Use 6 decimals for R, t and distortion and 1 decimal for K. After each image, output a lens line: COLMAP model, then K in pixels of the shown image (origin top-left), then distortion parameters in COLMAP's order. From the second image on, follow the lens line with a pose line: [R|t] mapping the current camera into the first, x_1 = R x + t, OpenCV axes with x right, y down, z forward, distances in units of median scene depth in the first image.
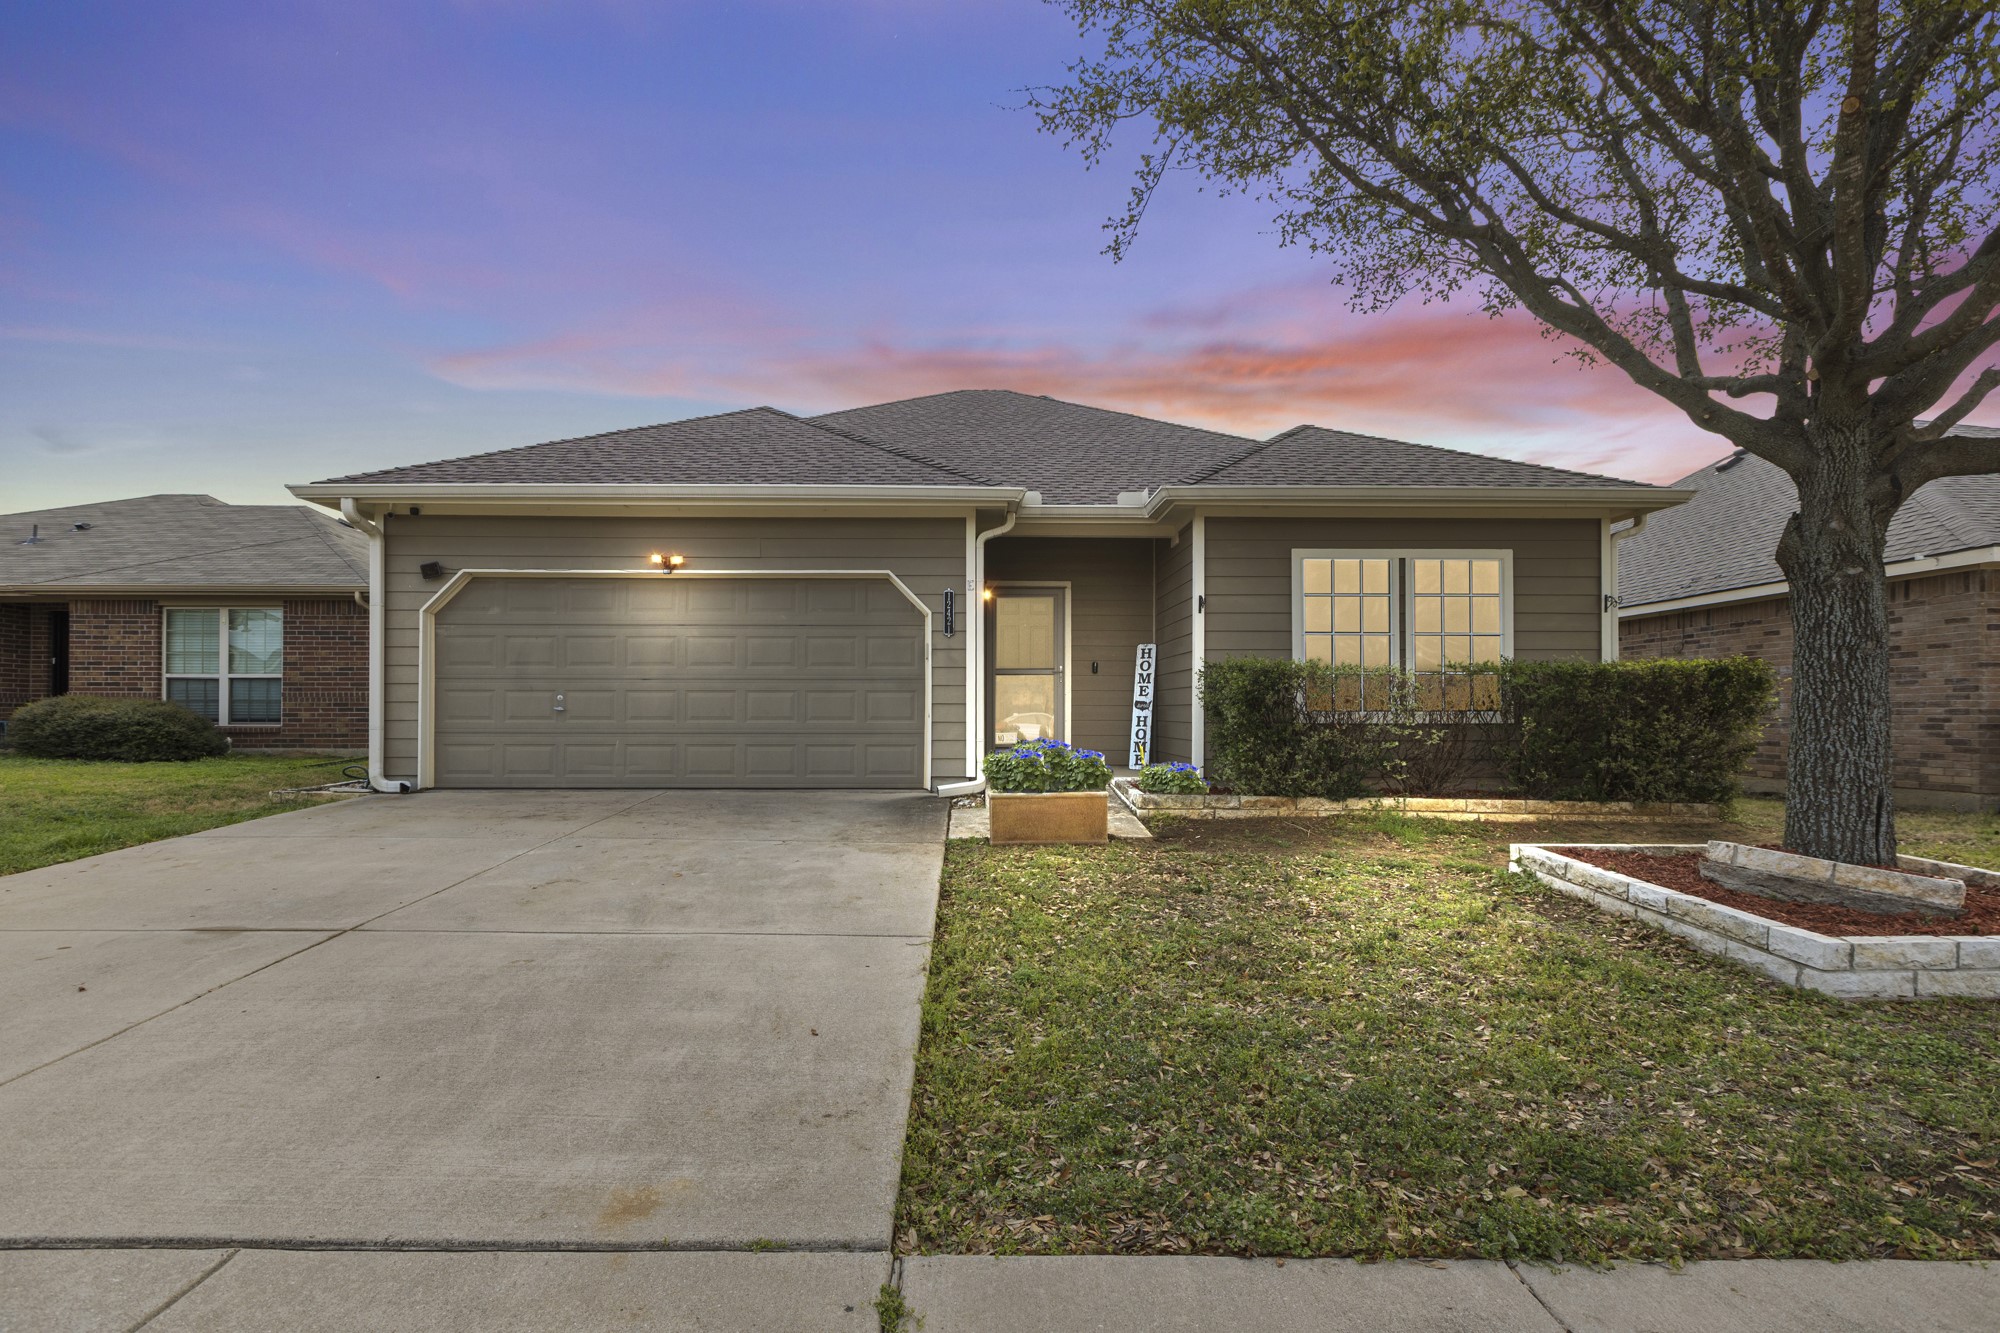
lens RADIAL K [[925.9, 0, 998.7], [0, 925.9, 702.4], [0, 0, 1]] dist [0.002006, 0.000905]
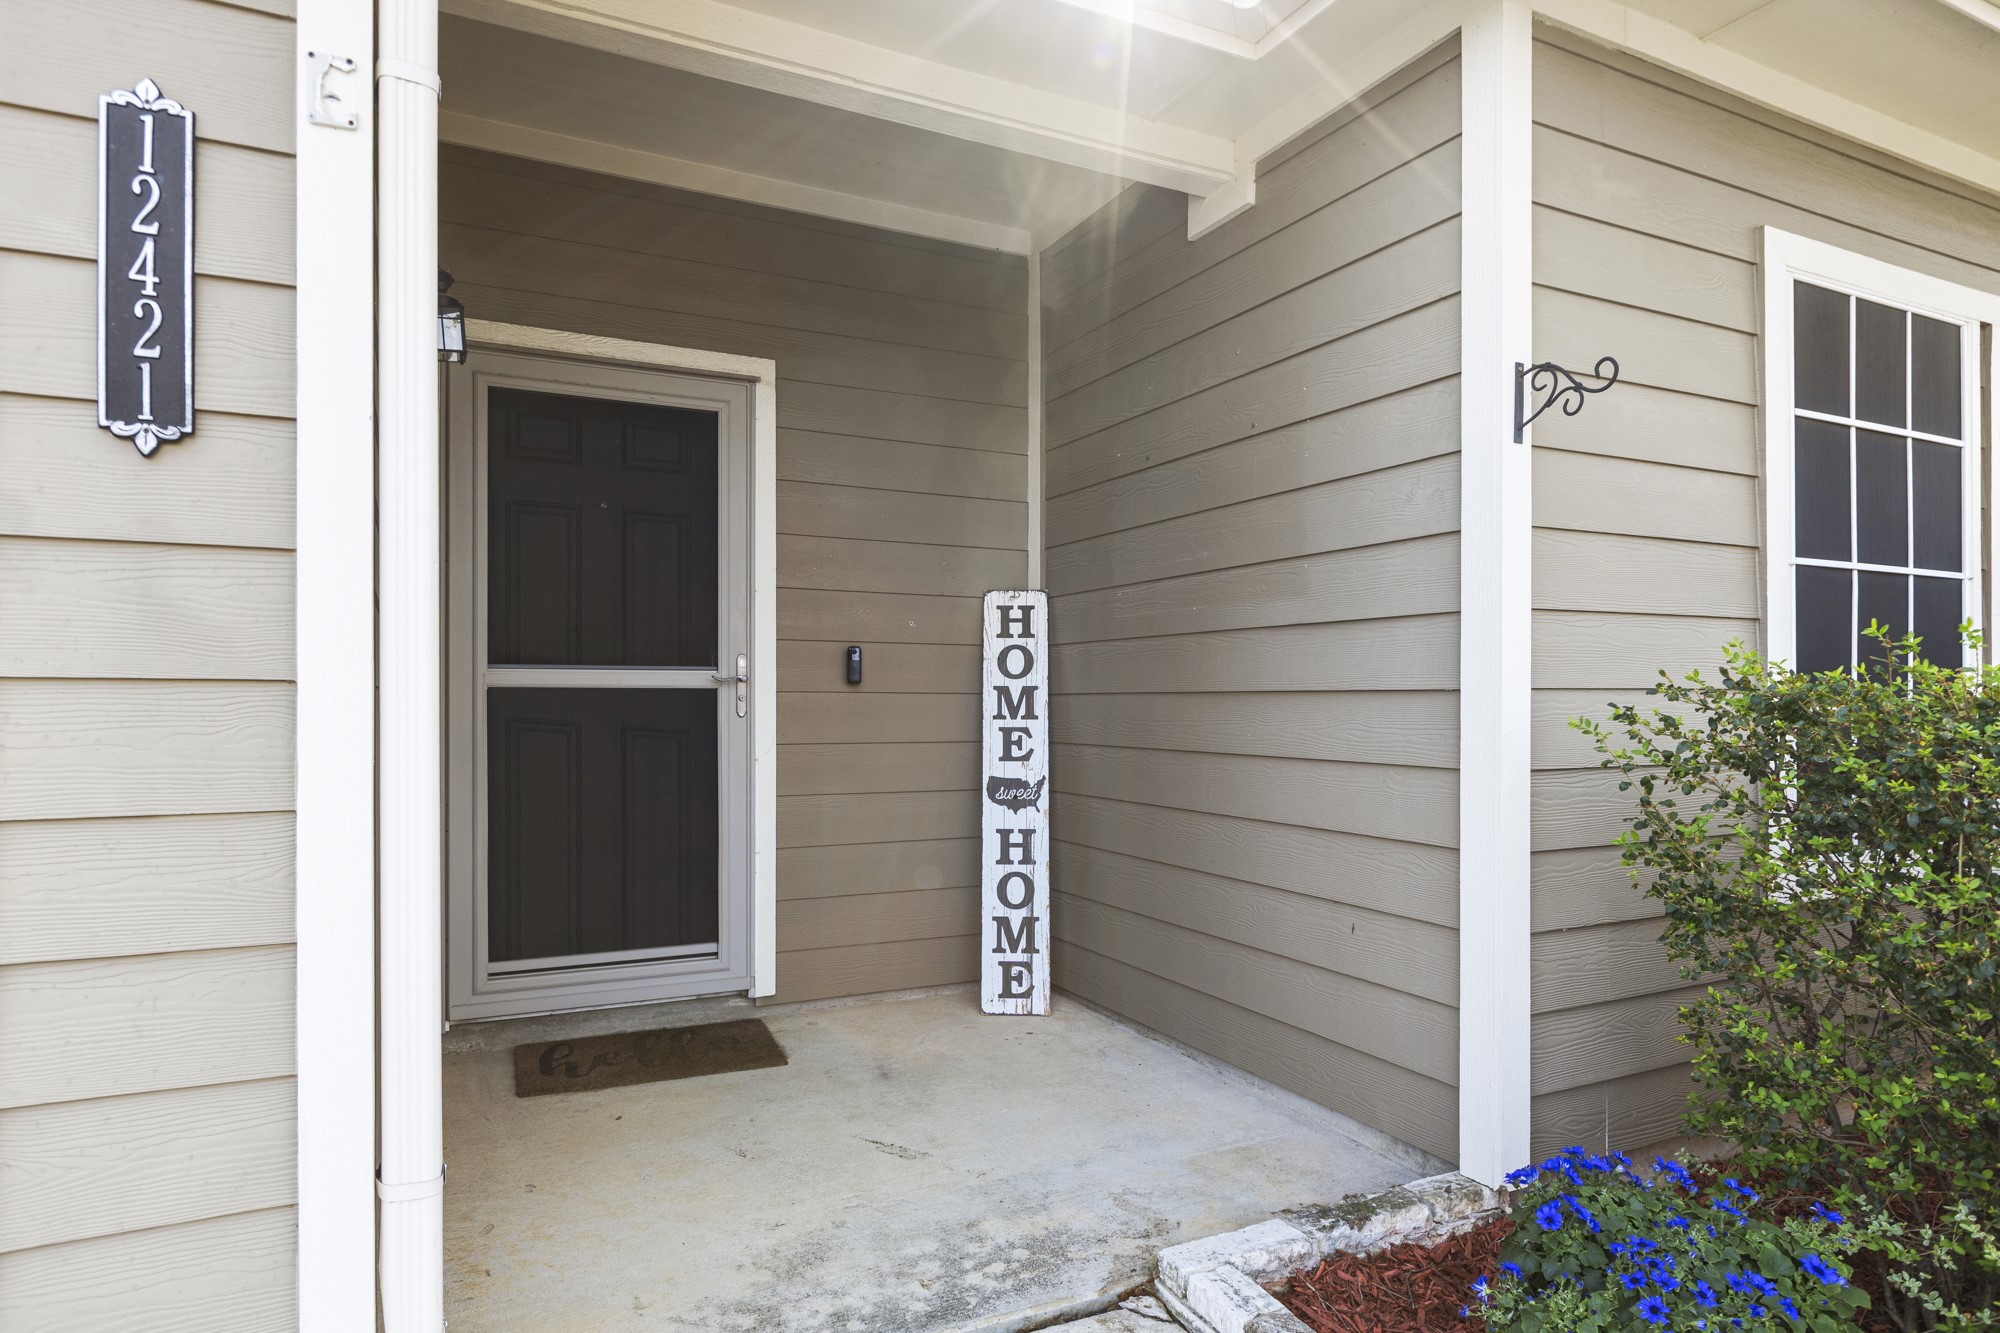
lens RADIAL K [[1129.3, 0, 972.3], [0, 1129.3, 697.1], [0, 0, 1]] dist [-0.004177, -0.001480]
pose [[0.909483, -0.000094, 0.415741, -0.013490], [-0.003842, 0.999955, 0.008630, -0.037438], [-0.415723, -0.009446, 0.909442, 0.804786]]
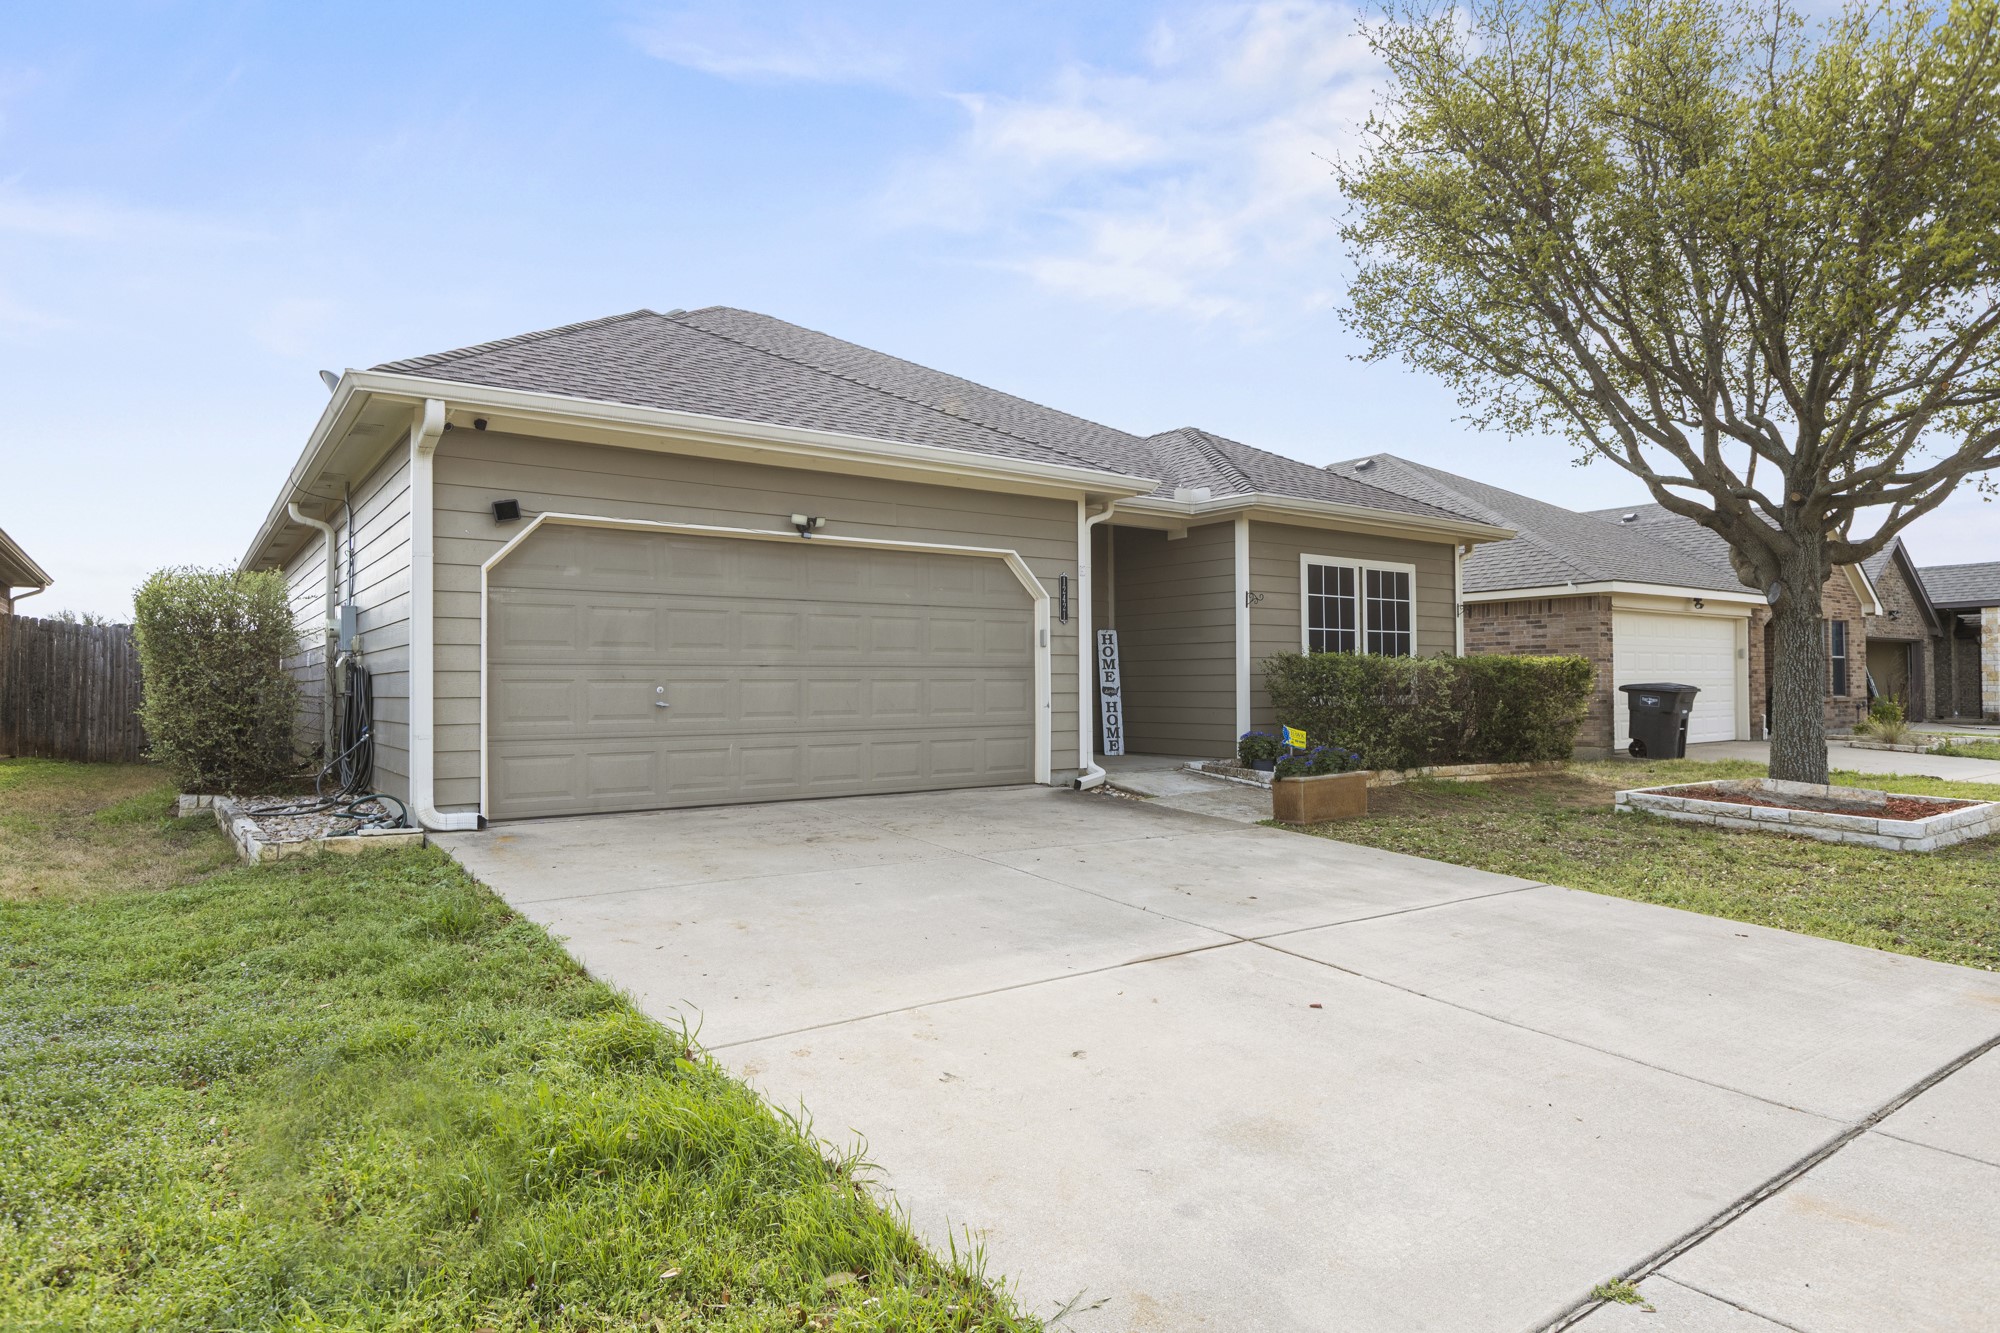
lens RADIAL K [[1129.3, 0, 987.4], [0, 1129.3, 663.1], [0, 0, 1]] dist [-0.004177, -0.001480]
pose [[0.820336, 0.005654, 0.571854, -0.786113], [0.000912, 0.999937, -0.011195, -0.016324], [-0.571881, 0.009705, 0.820279, 0.086698]]
